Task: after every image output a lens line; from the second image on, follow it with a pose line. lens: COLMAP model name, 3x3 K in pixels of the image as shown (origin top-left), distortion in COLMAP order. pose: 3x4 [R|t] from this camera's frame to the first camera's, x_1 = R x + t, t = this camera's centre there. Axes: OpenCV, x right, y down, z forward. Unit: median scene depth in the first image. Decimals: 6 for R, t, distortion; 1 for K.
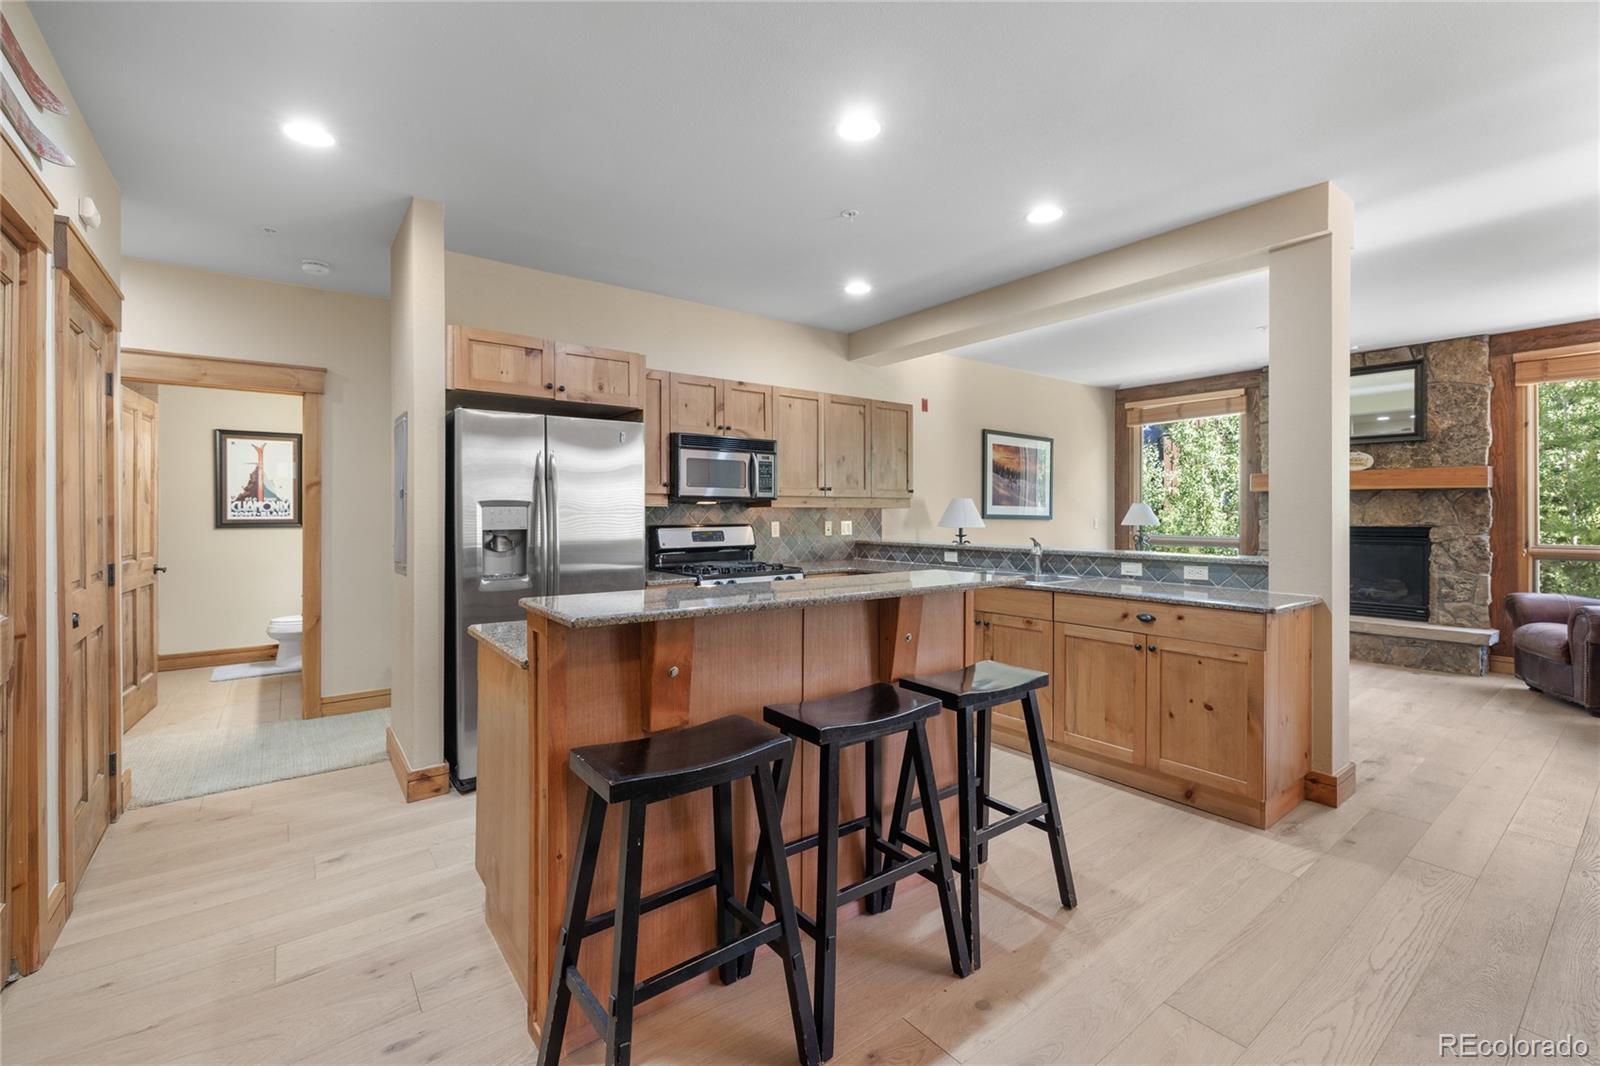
lens RADIAL K [[673.5, 0, 796.1], [0, 673.5, 511.1], [0, 0, 1]] dist [-0.004591, 0.001336]
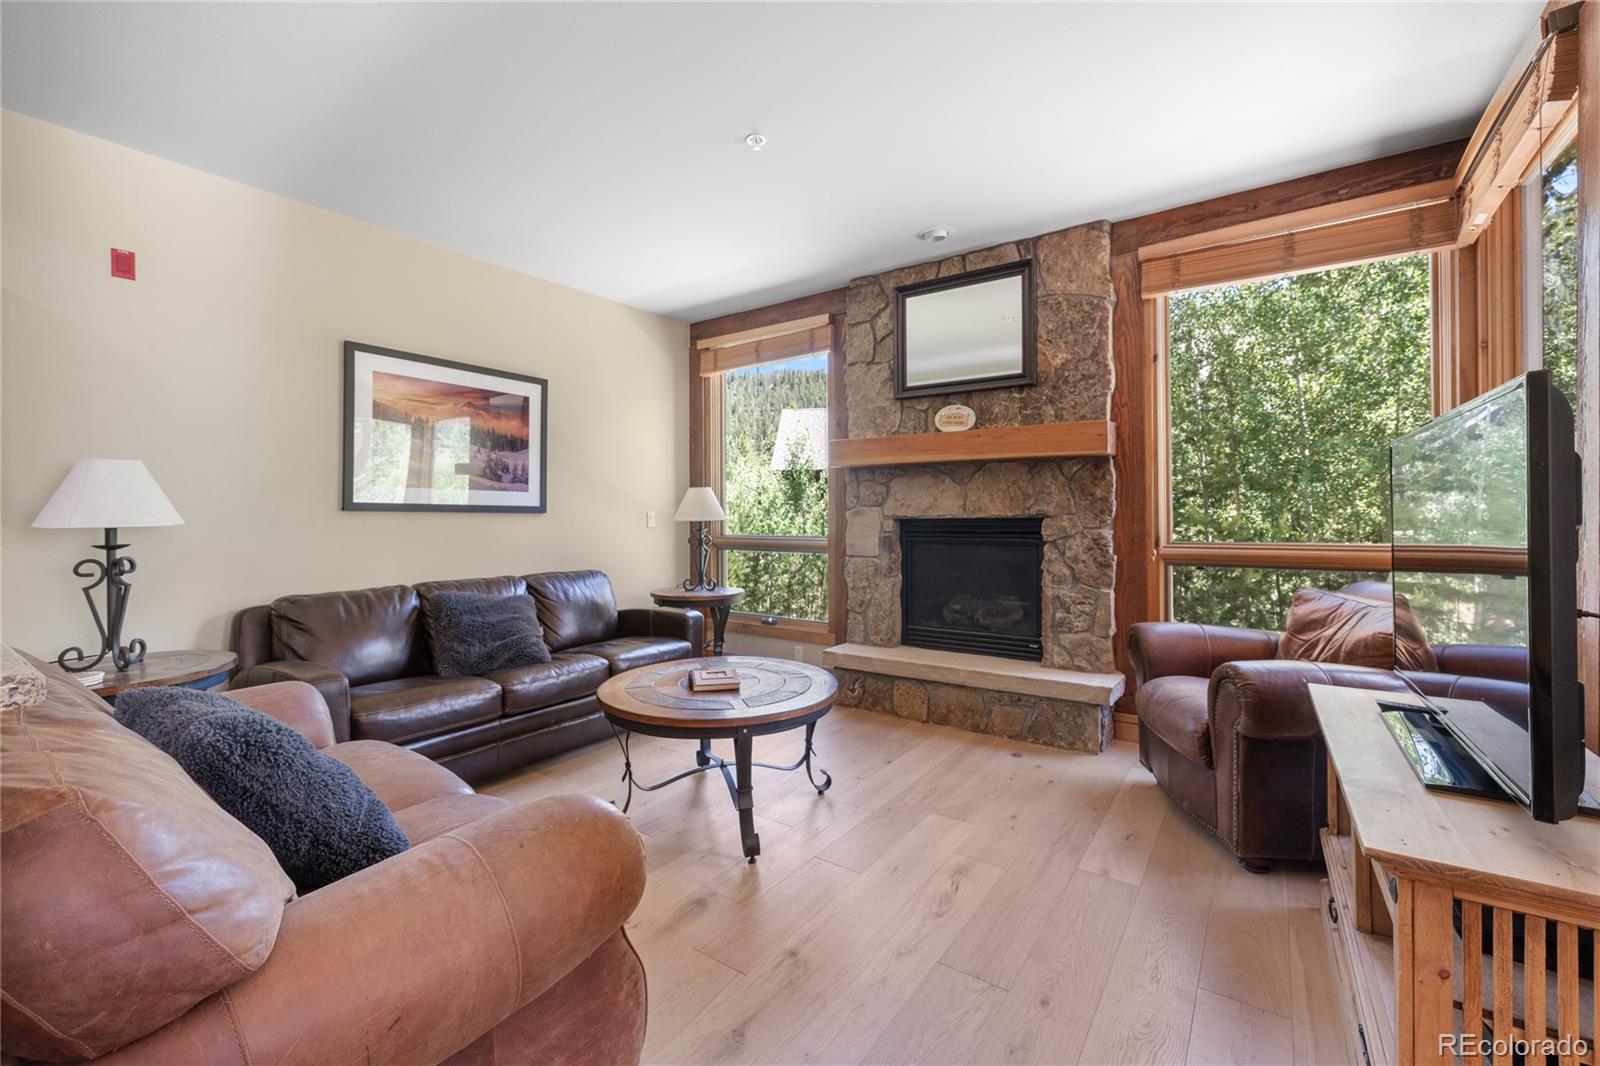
lens RADIAL K [[673.5, 0, 784.9], [0, 673.5, 511.8], [0, 0, 1]] dist [-0.004591, 0.001336]
pose [[0.956172, -0.006147, 0.292742, 0.553707], [0.006609, 0.999978, -0.000590, 0.018153], [-0.292732, 0.002499, 0.956191, 0.483005]]
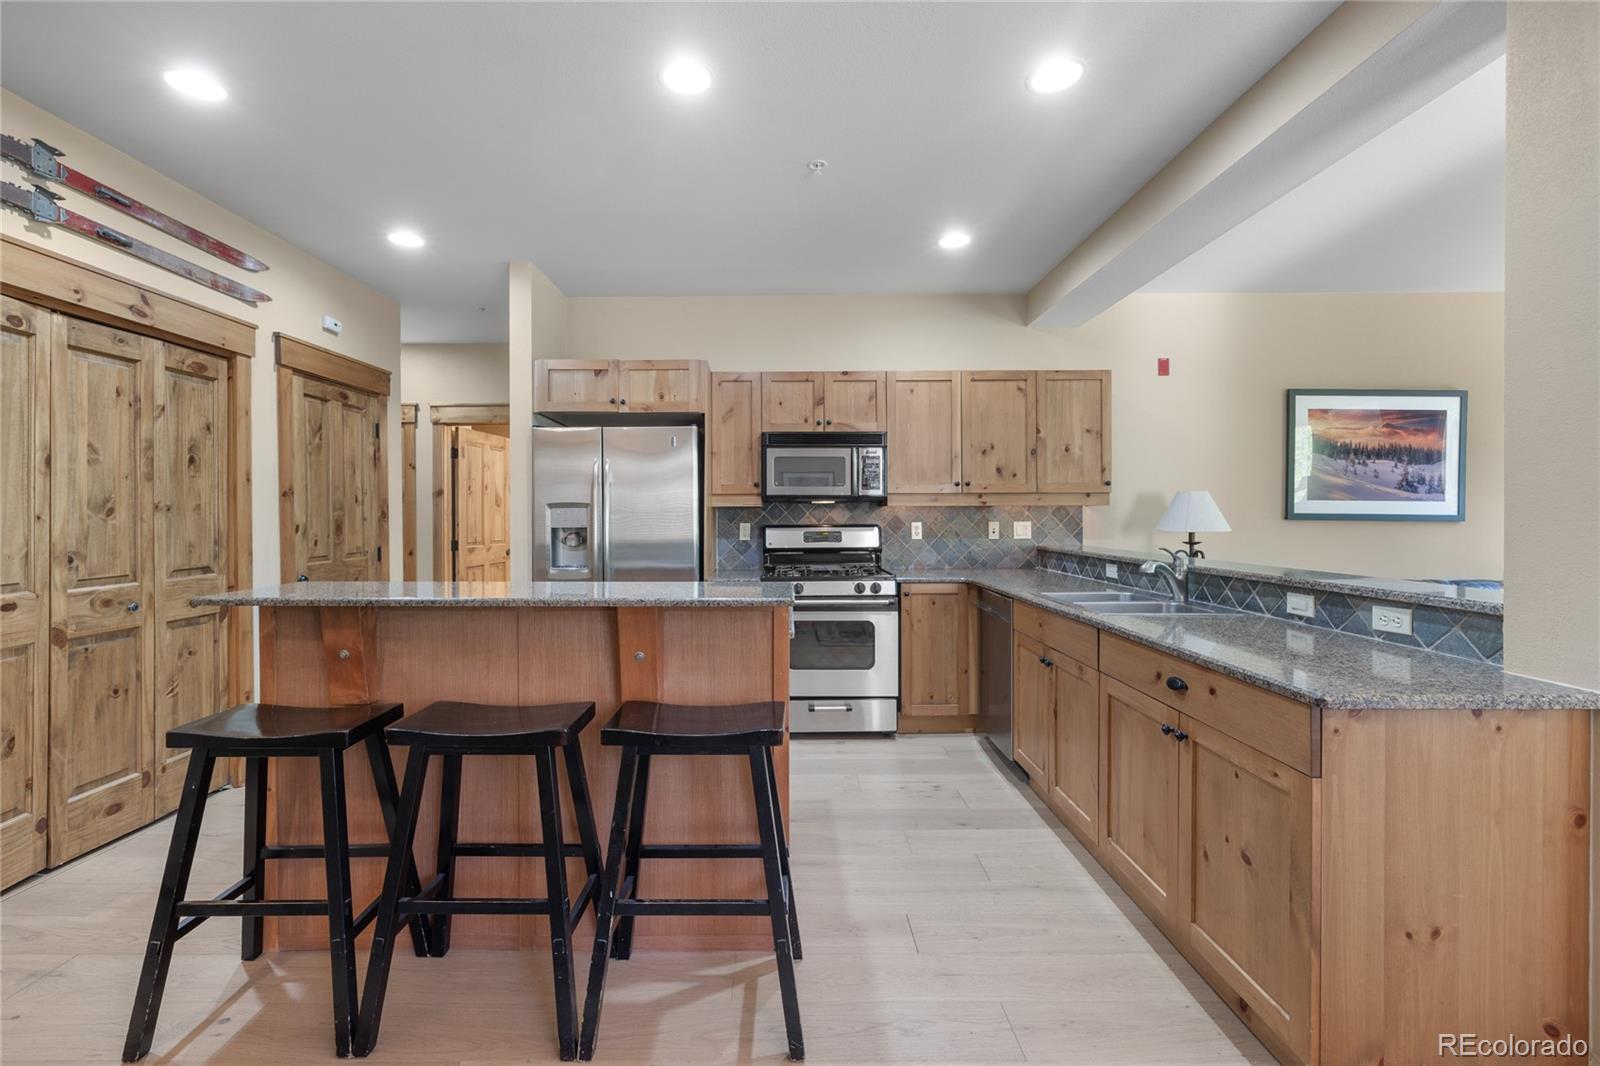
lens RADIAL K [[673.5, 0, 783.9], [0, 673.5, 514.5], [0, 0, 1]] dist [-0.004591, 0.001336]
pose [[0.797005, -0.001631, -0.603970, 0.345134], [0.004916, 0.999981, 0.003787, 0.001230], [0.603953, -0.005987, 0.796998, 0.174068]]
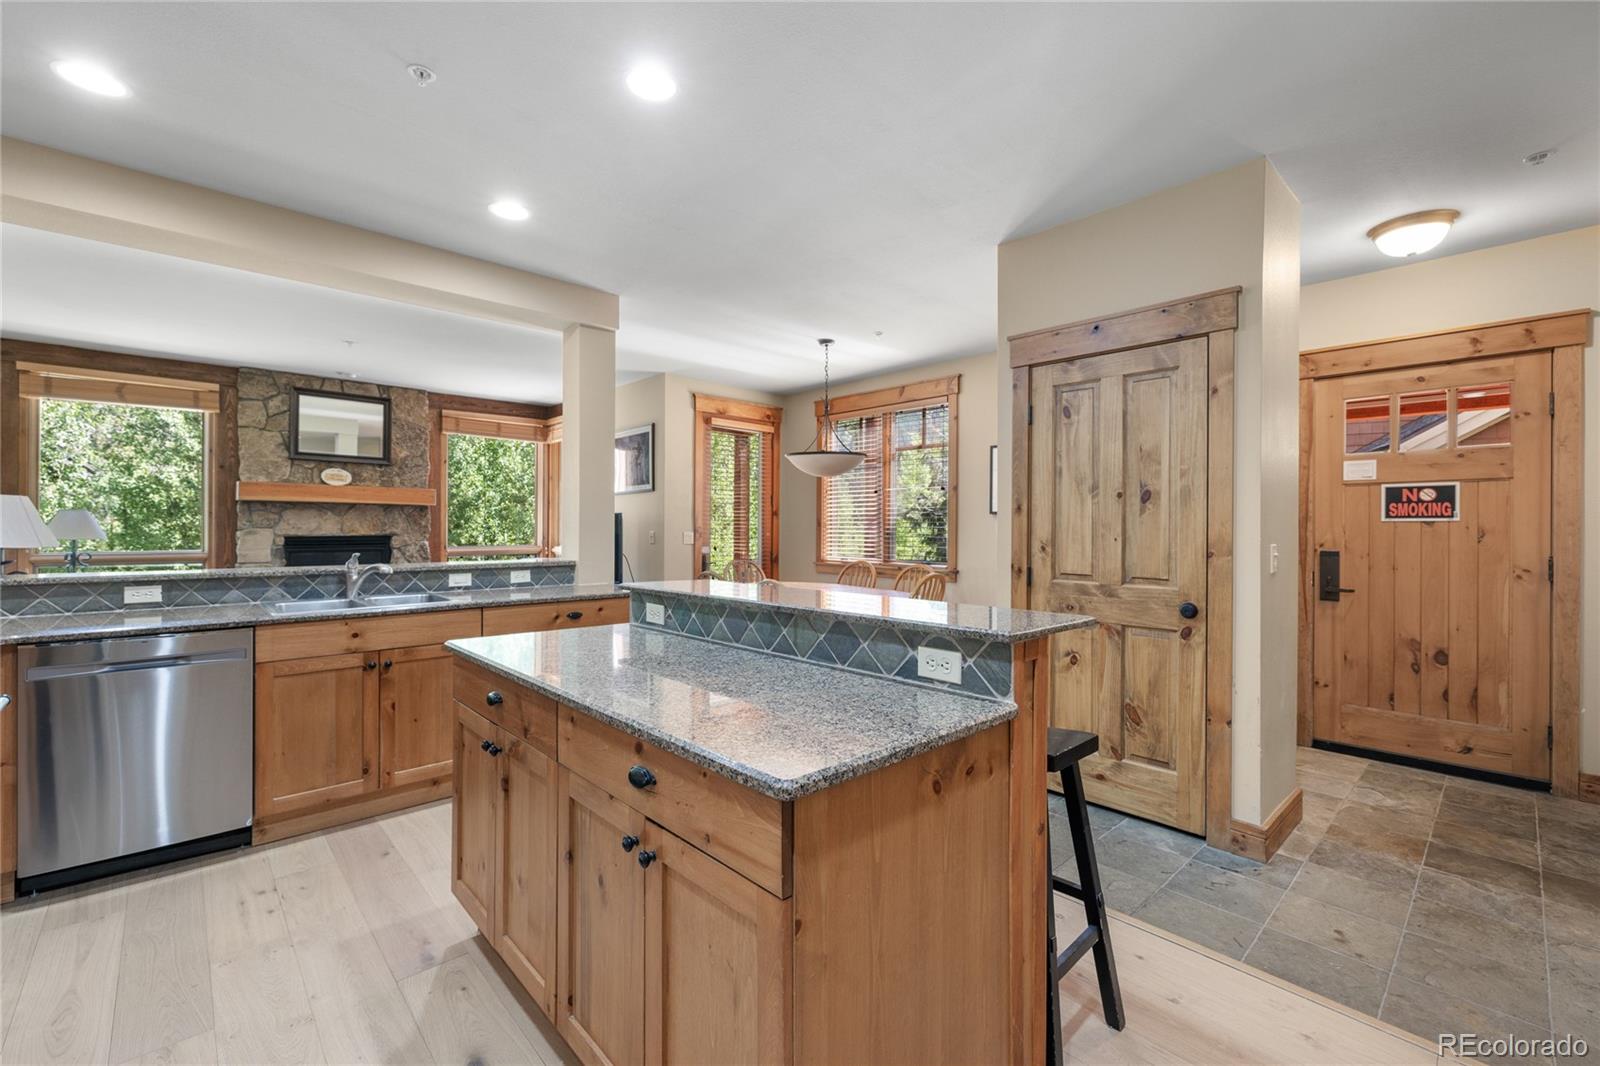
lens RADIAL K [[673.5, 0, 780.9], [0, 673.5, 525.5], [0, 0, 1]] dist [-0.004591, 0.001336]
pose [[-0.092064, 0.000819, 0.995753, -0.381064], [-0.006796, 0.999976, -0.001451, 0.002323], [-0.995730, -0.006901, -0.092056, 0.431942]]
